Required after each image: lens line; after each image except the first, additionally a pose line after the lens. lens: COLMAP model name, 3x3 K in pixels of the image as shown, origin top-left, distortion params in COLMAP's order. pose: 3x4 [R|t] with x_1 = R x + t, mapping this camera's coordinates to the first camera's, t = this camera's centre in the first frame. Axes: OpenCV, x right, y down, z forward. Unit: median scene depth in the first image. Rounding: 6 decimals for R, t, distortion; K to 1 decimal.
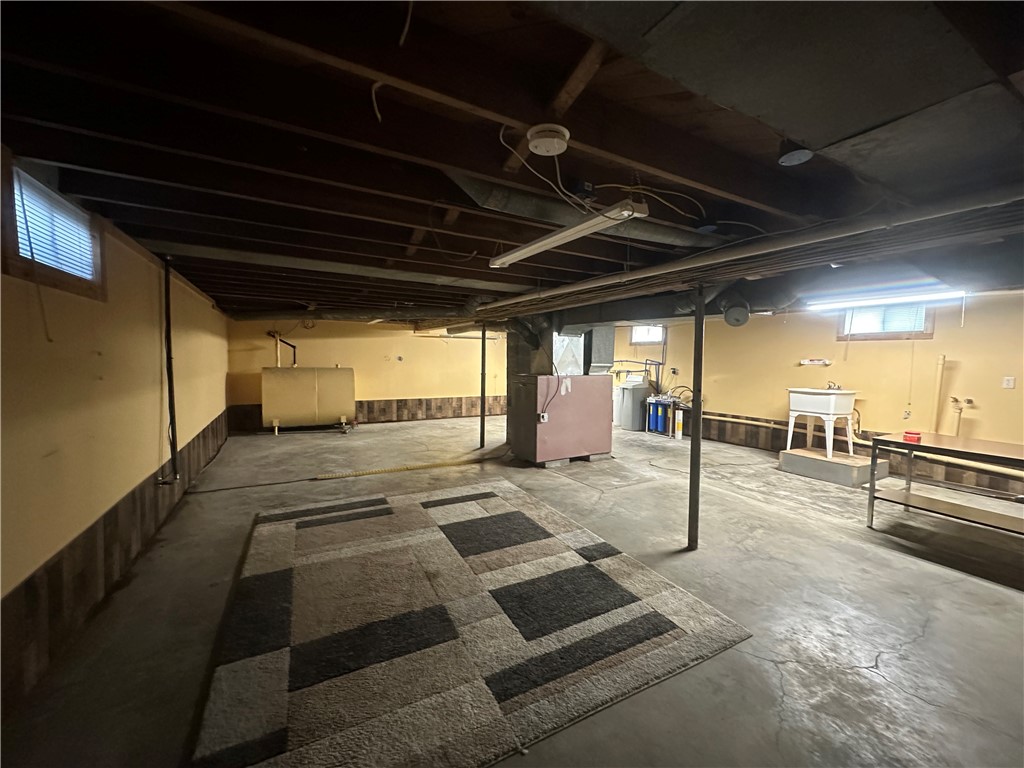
lens RADIAL K [[407.2, 0, 512.0], [0, 407.2, 380.5], [0, 0, 1]] dist [-0.002421, 0.000636]
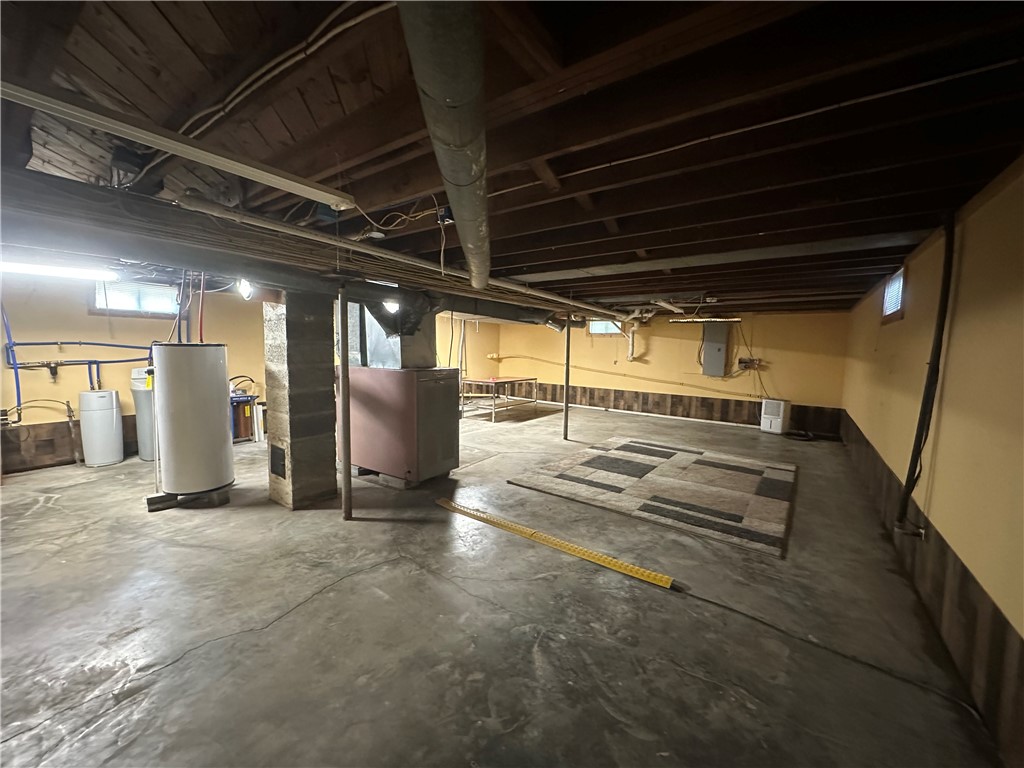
lens RADIAL K [[407.2, 0, 510.5], [0, 407.2, 388.0], [0, 0, 1]] dist [-0.002421, 0.000636]
pose [[-0.438398, -0.104696, 0.892662, -1.027923], [0.026246, 0.991277, 0.129153, -0.103416], [-0.898398, 0.080049, -0.431826, 1.729893]]
